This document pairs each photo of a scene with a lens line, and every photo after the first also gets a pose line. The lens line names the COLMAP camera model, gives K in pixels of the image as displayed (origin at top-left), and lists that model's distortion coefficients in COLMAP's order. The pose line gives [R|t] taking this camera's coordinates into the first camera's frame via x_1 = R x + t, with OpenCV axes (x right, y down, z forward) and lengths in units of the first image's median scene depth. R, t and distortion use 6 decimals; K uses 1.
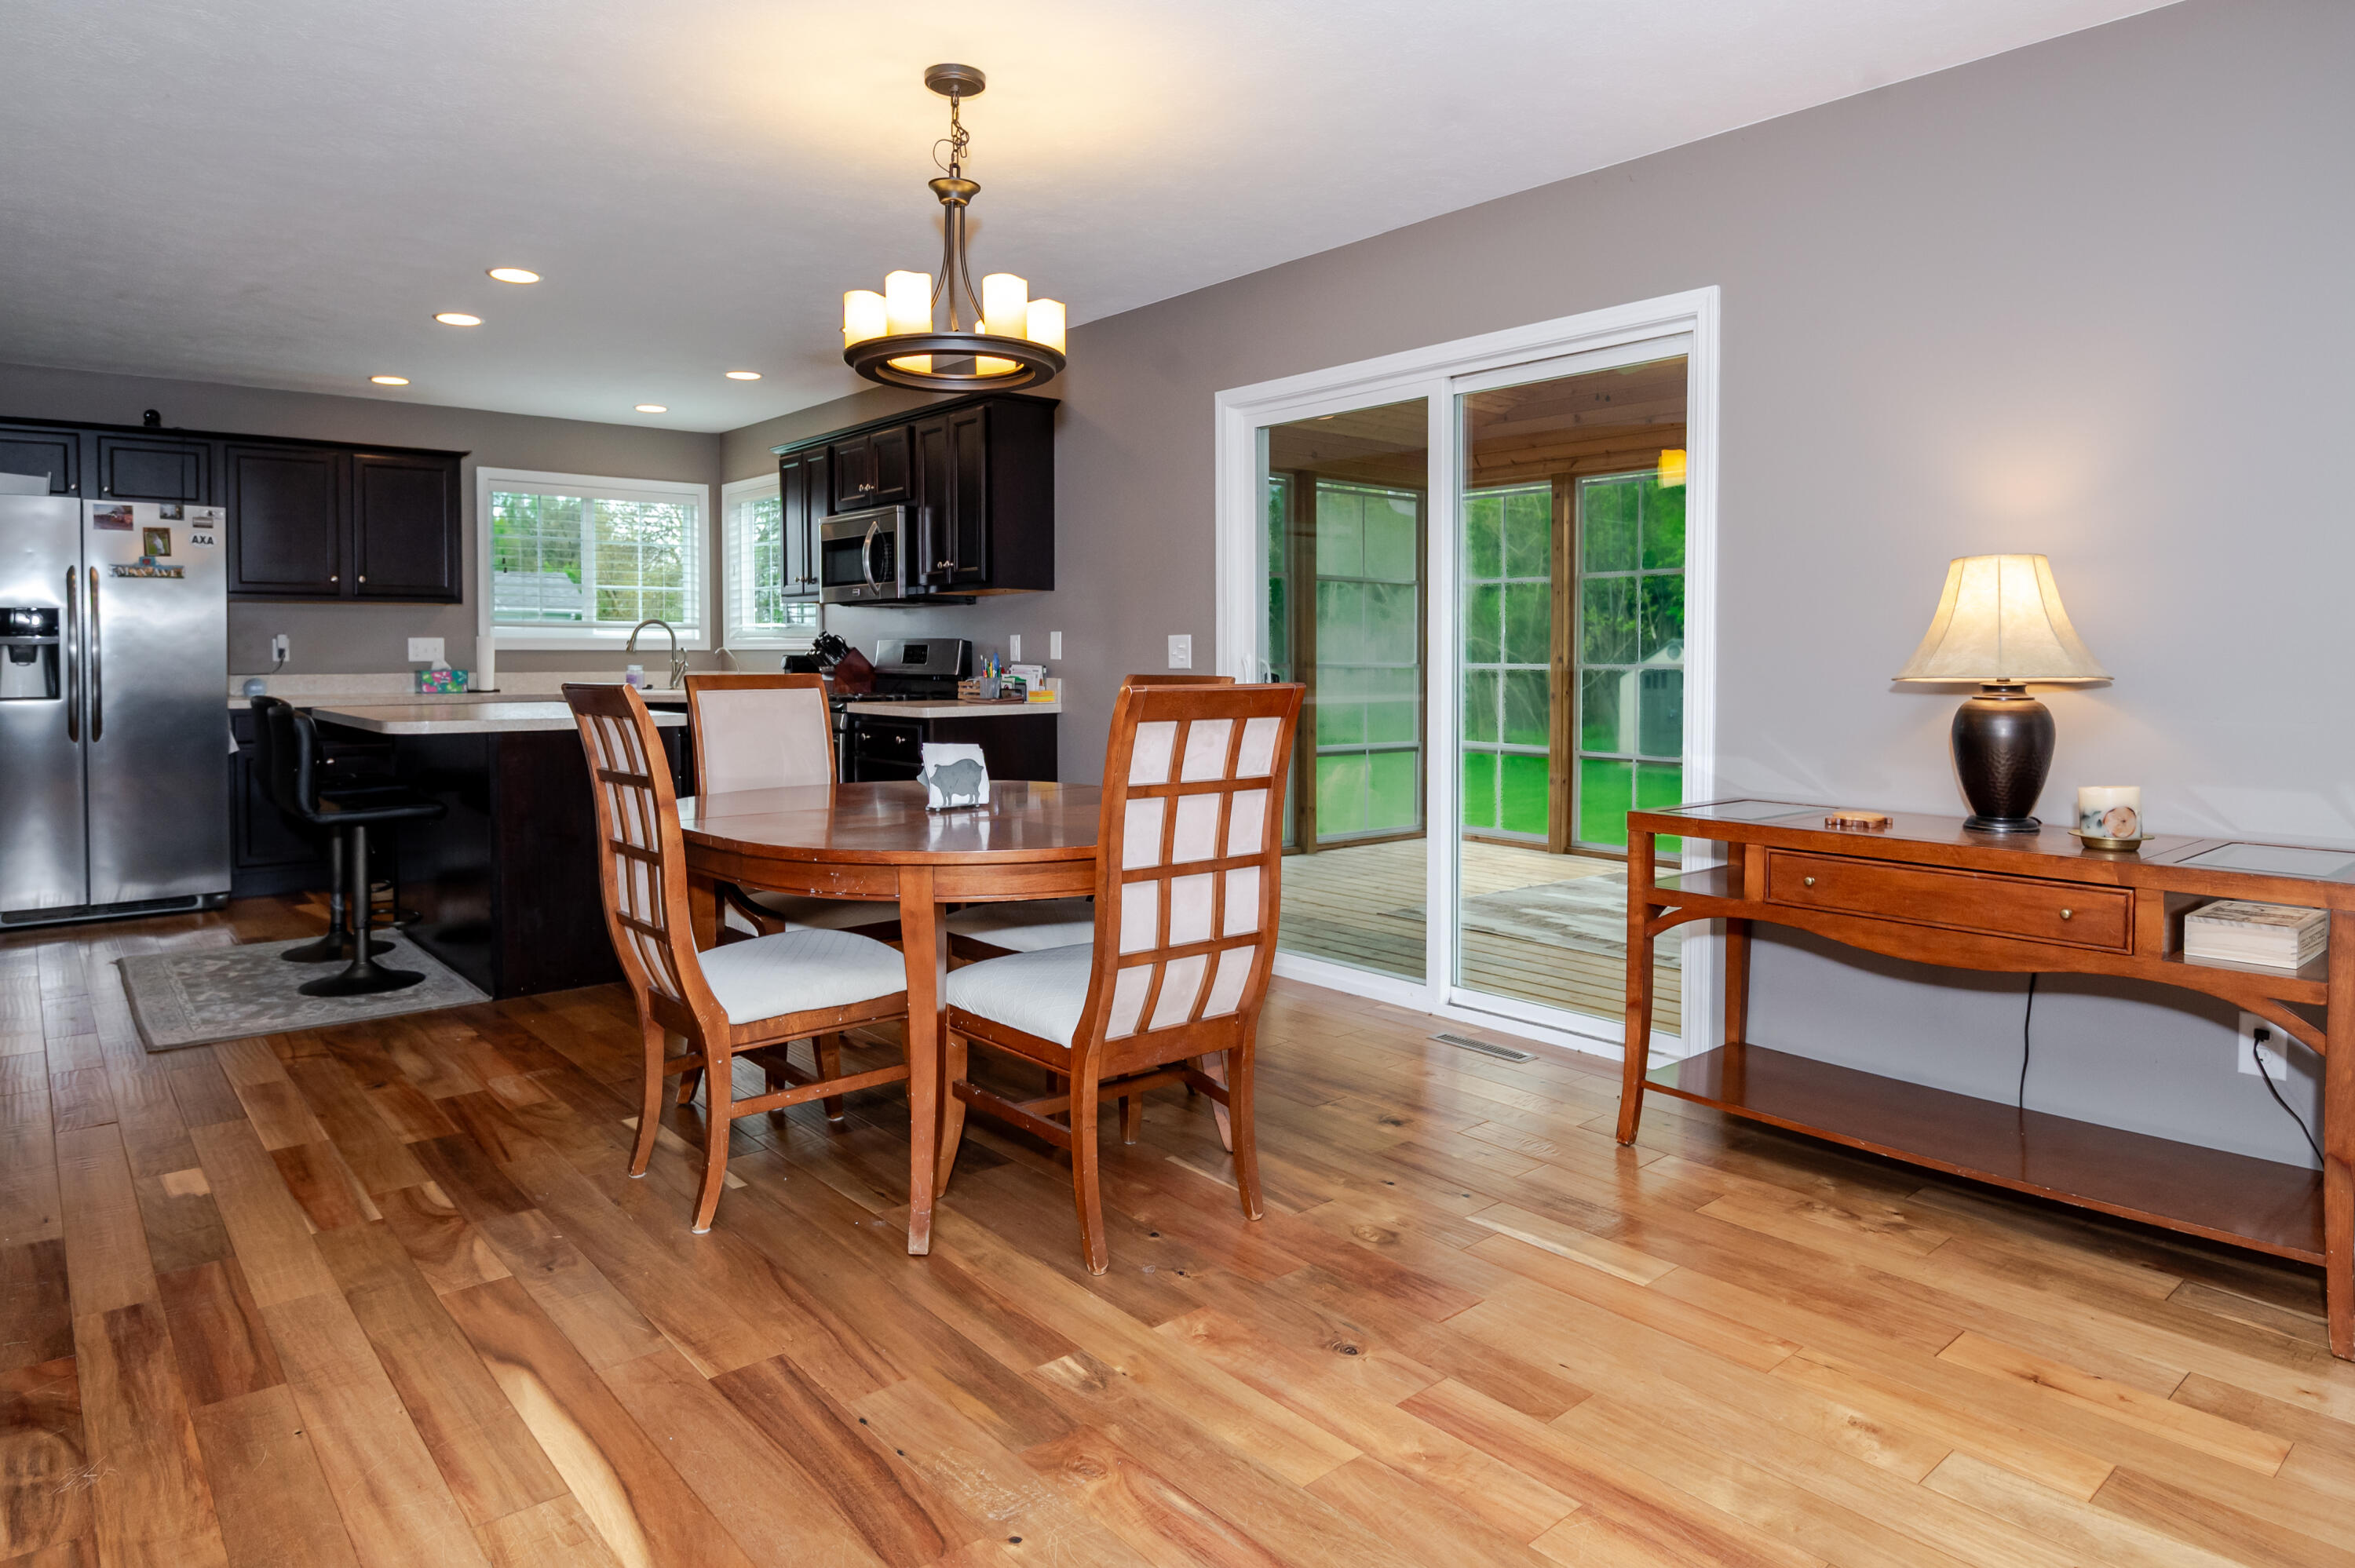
lens RADIAL K [[1404.7, 0, 1175.7], [0, 1404.7, 696.0], [0, 0, 1]] dist [-0.025100, -0.002596]
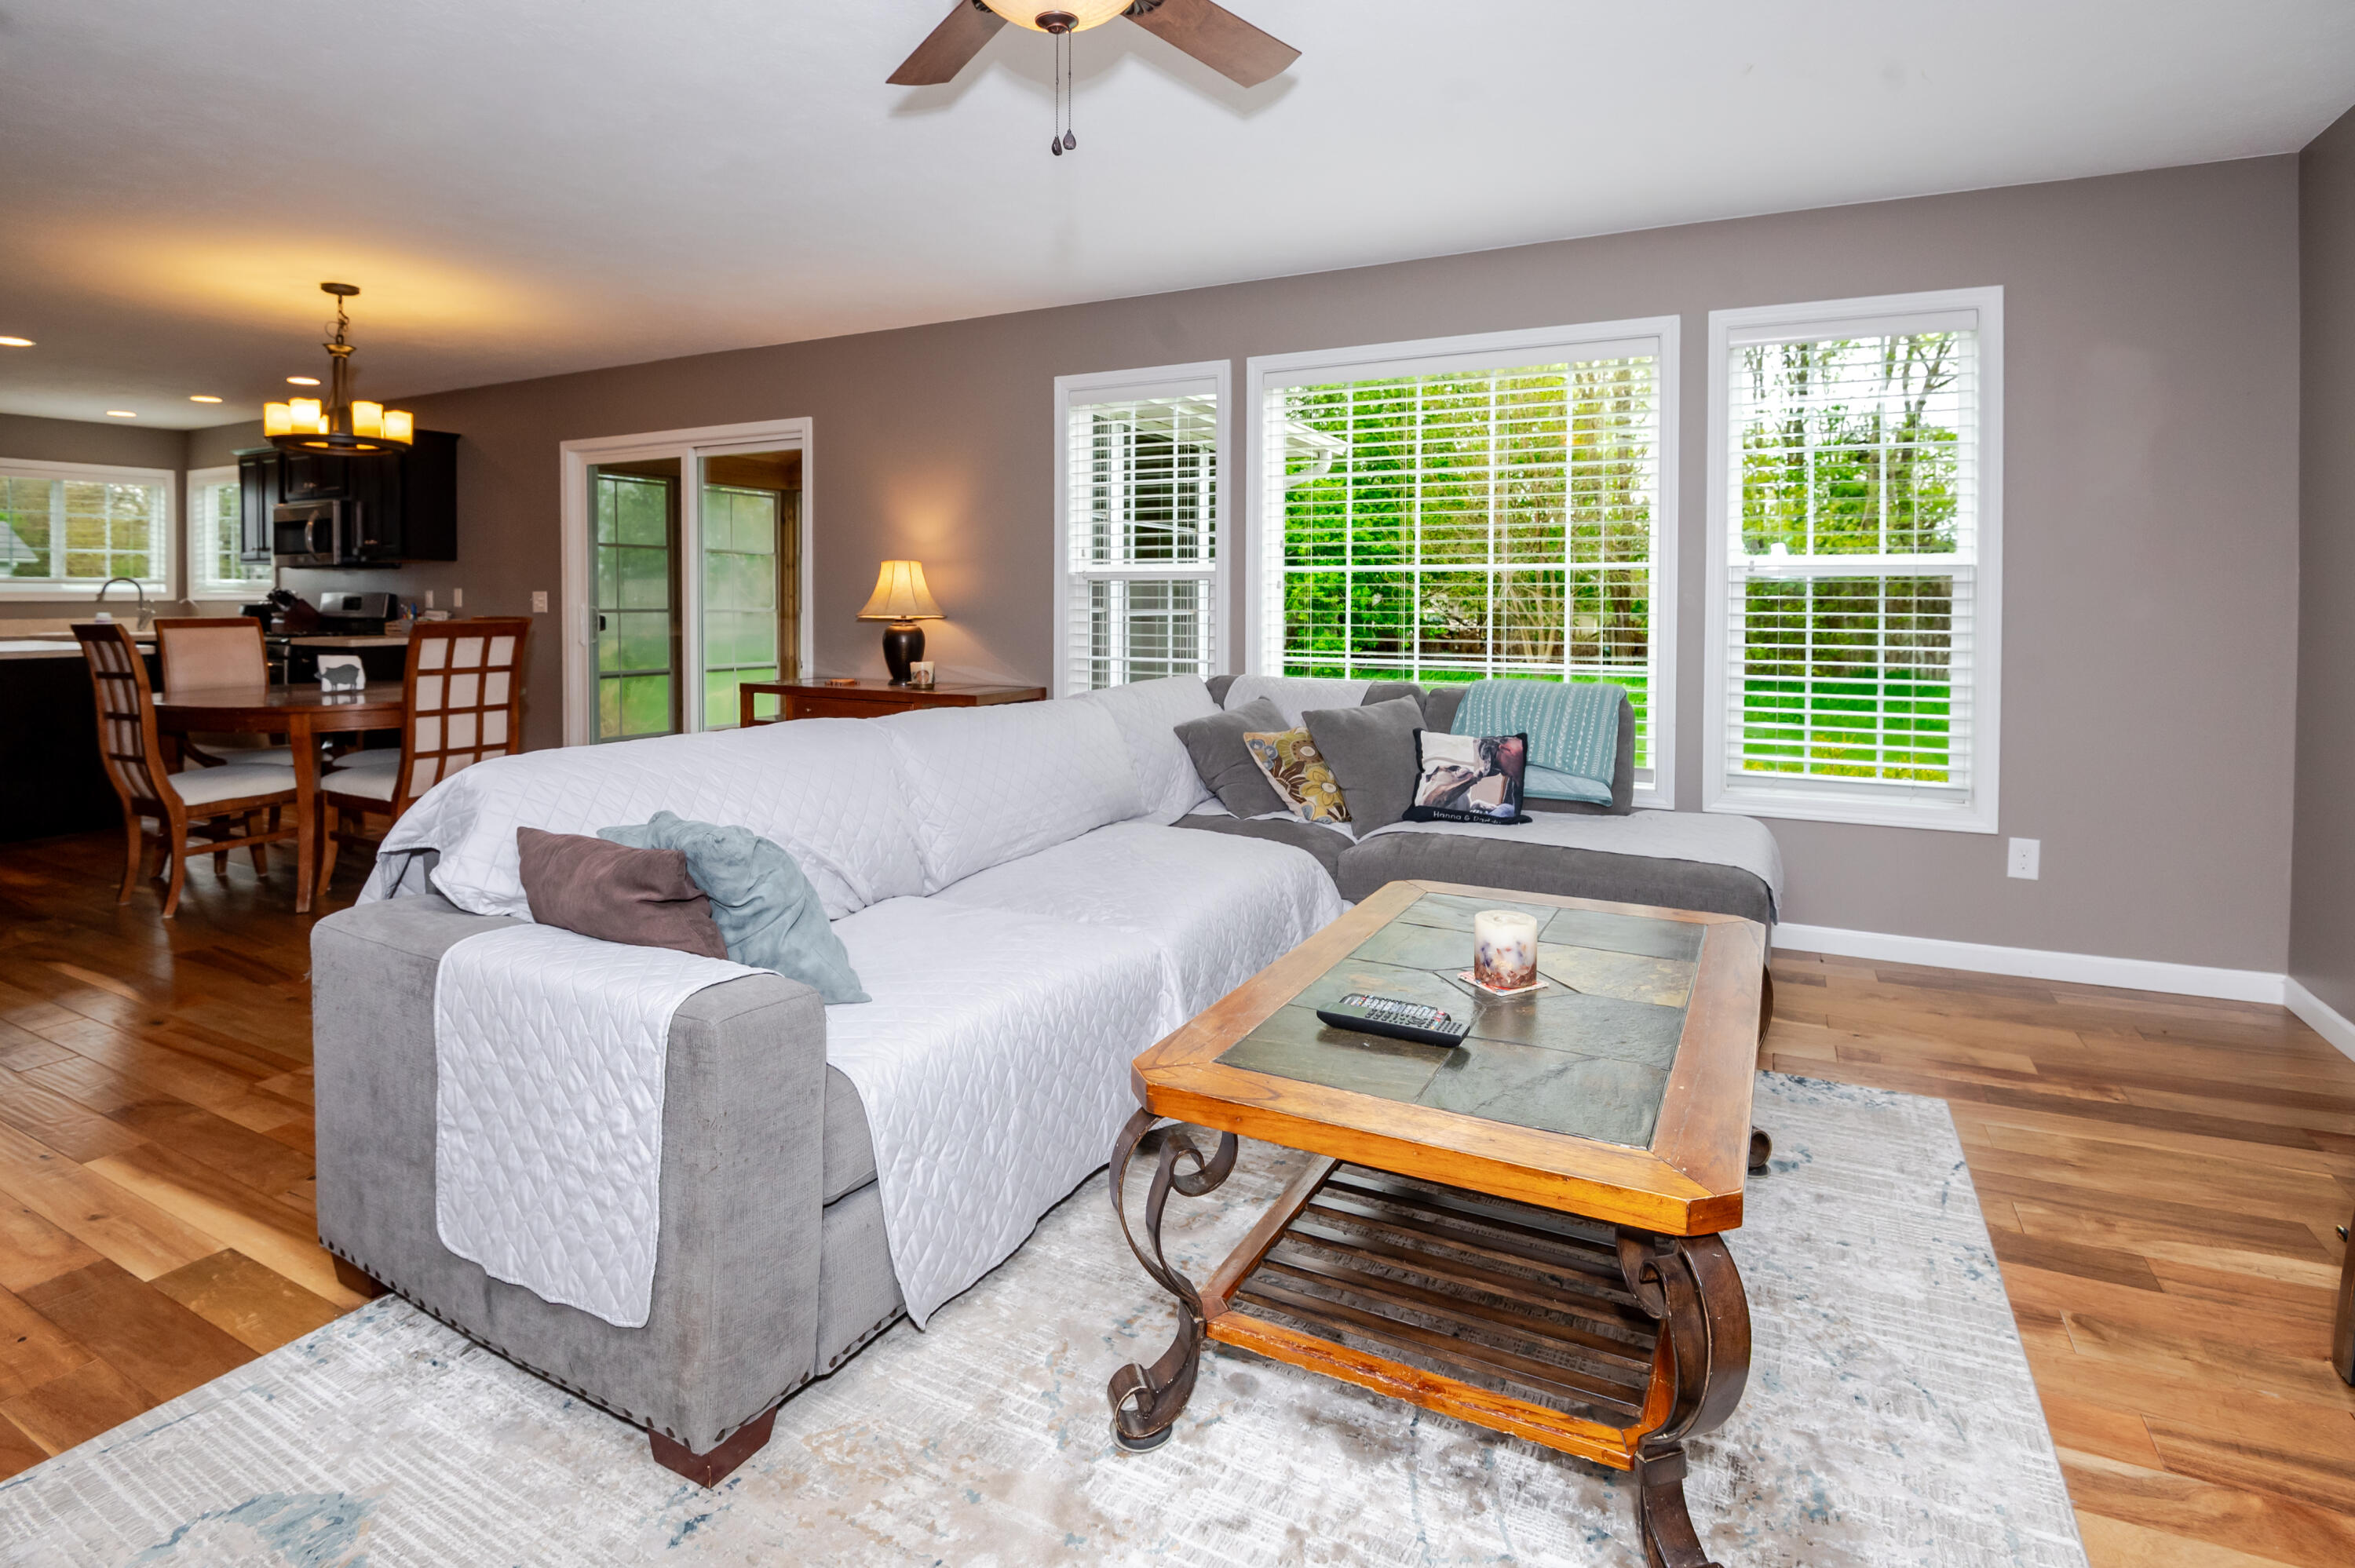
lens RADIAL K [[1162.4, 0, 1181.0], [0, 1162.4, 618.6], [0, 0, 1]] dist [0.001868, -0.021818]
pose [[0.922569, -0.005748, 0.385790, 0.163816], [0.011457, 0.999856, -0.012501, 0.011109], [-0.385662, 0.015953, 0.922502, -0.480474]]
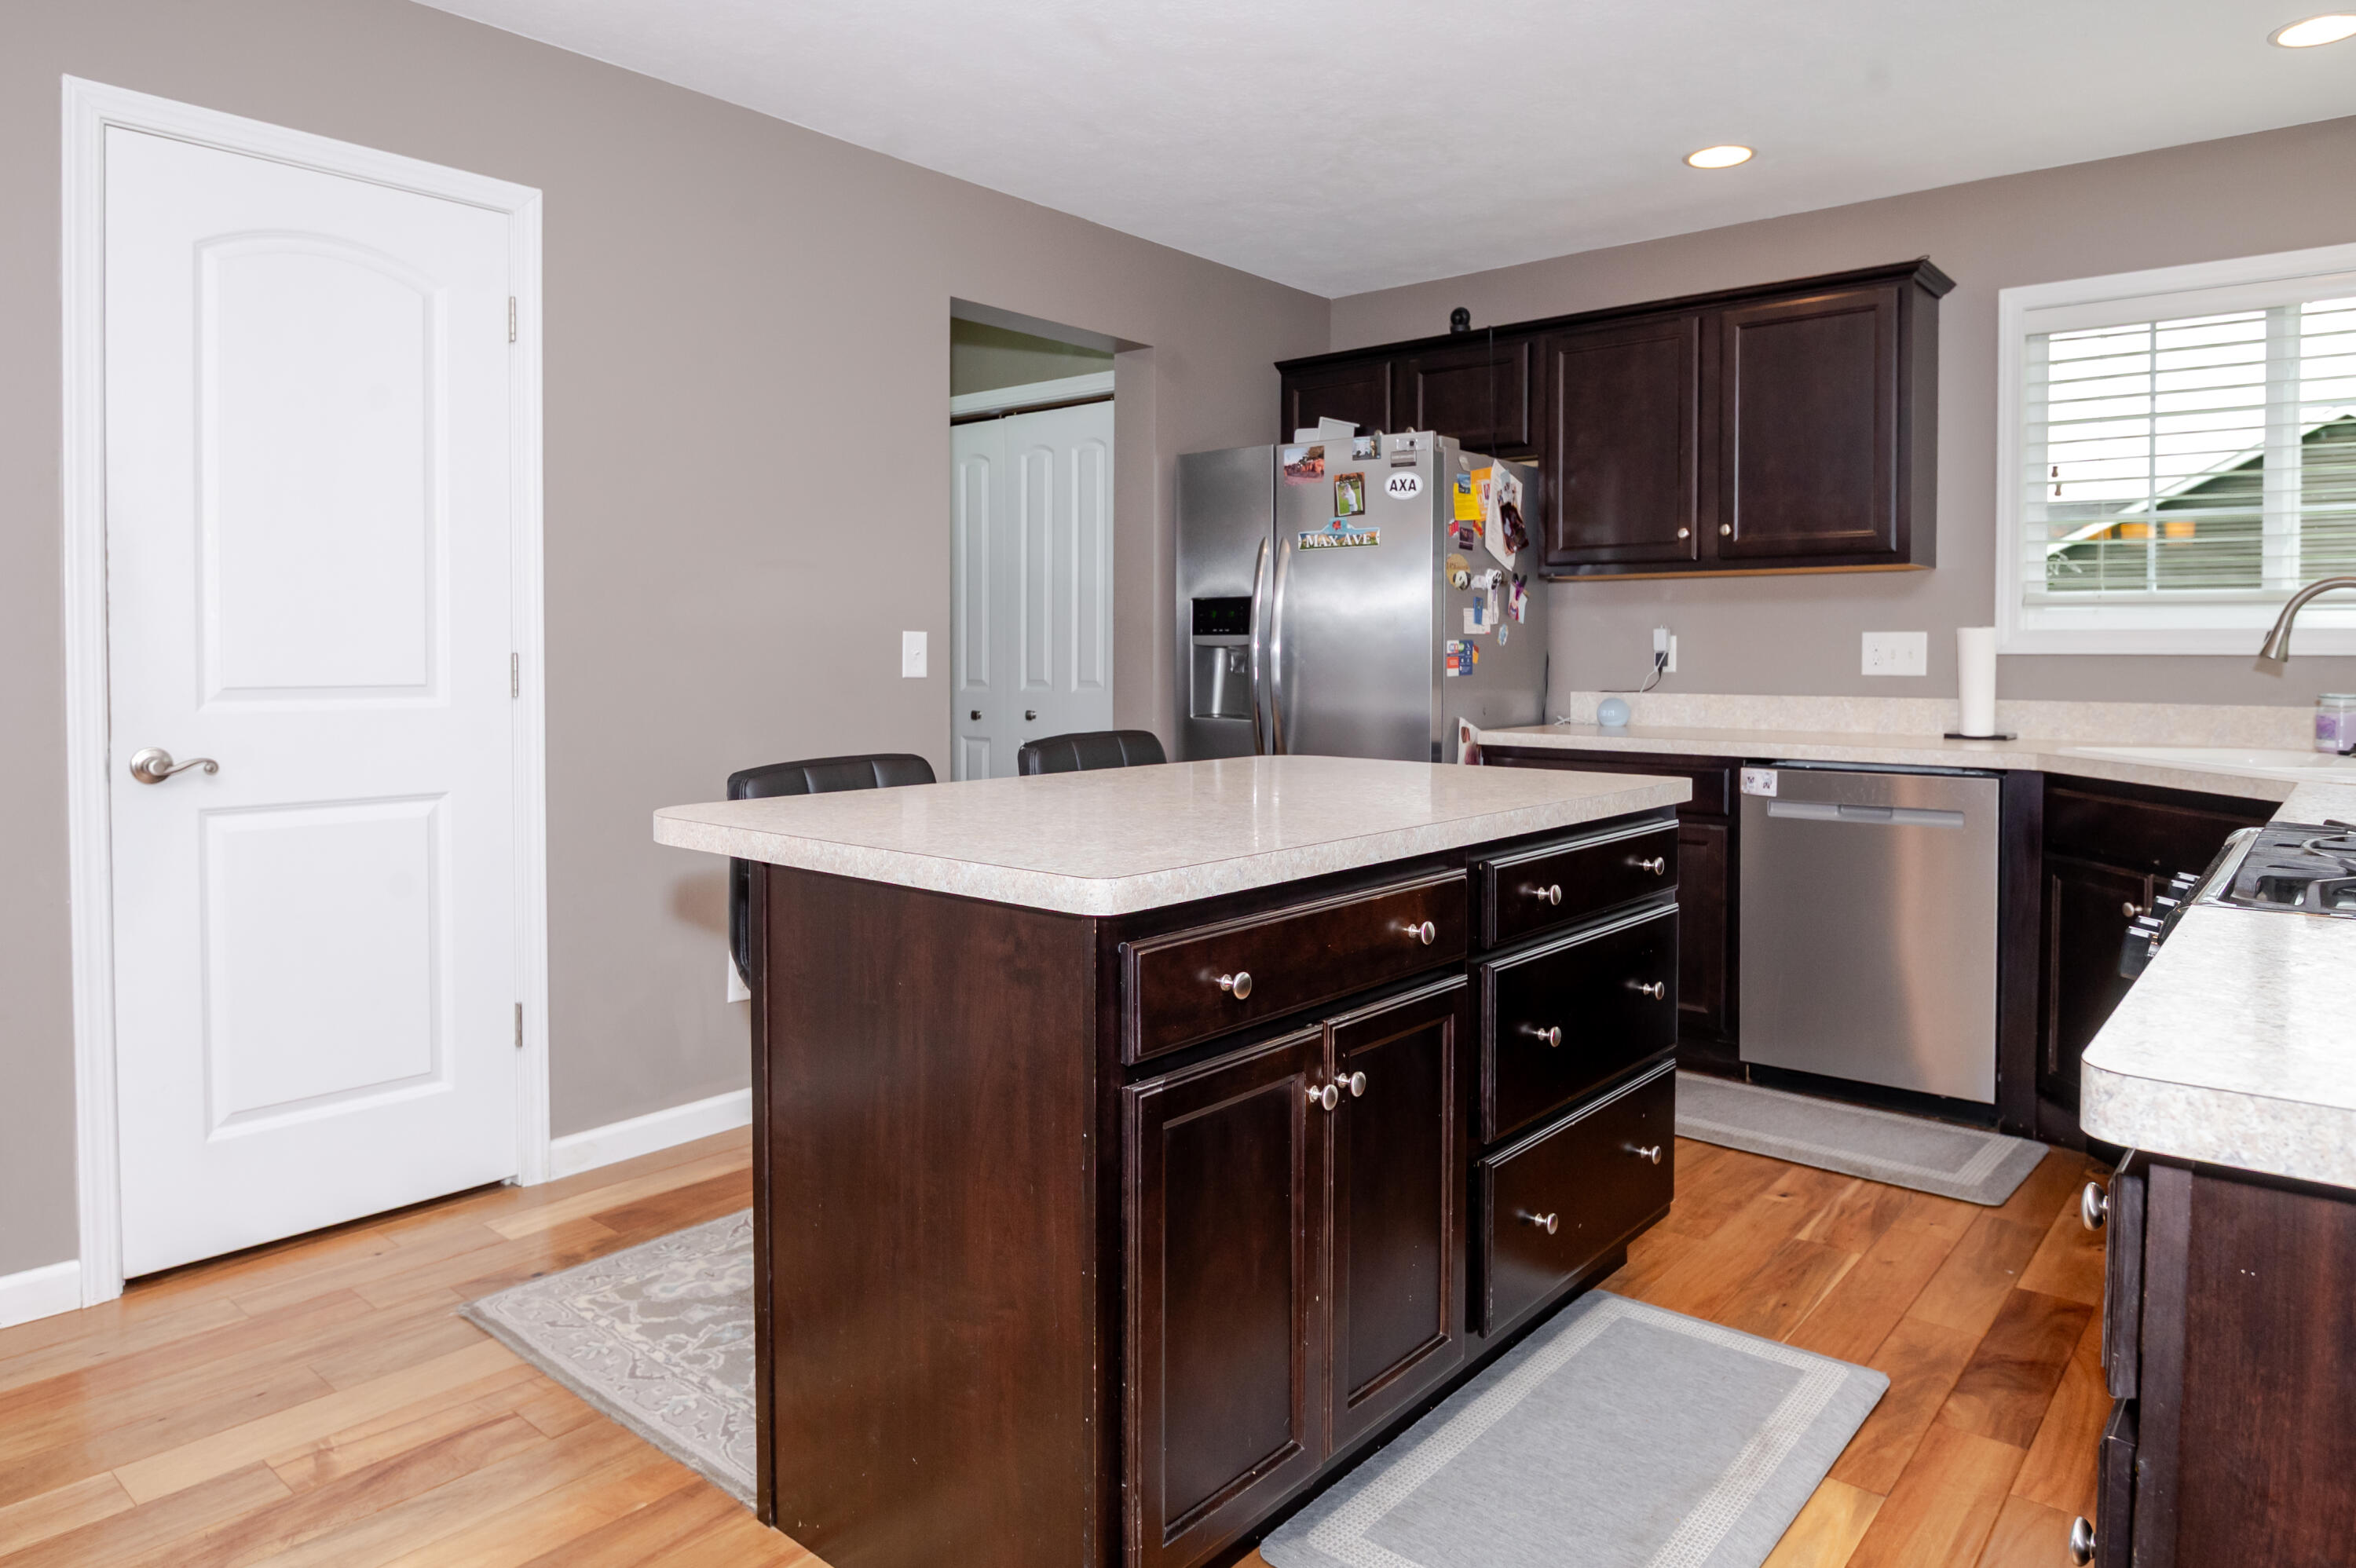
lens RADIAL K [[1458.3, 0, 1190.3], [0, 1458.3, 685.2], [0, 0, 1]] dist [0.002429, -0.032702]
pose [[0.169429, 0.023156, -0.985270, -0.045006], [-0.032281, 0.999318, 0.017935, -0.031561], [0.985014, 0.028767, 0.170061, 0.899288]]
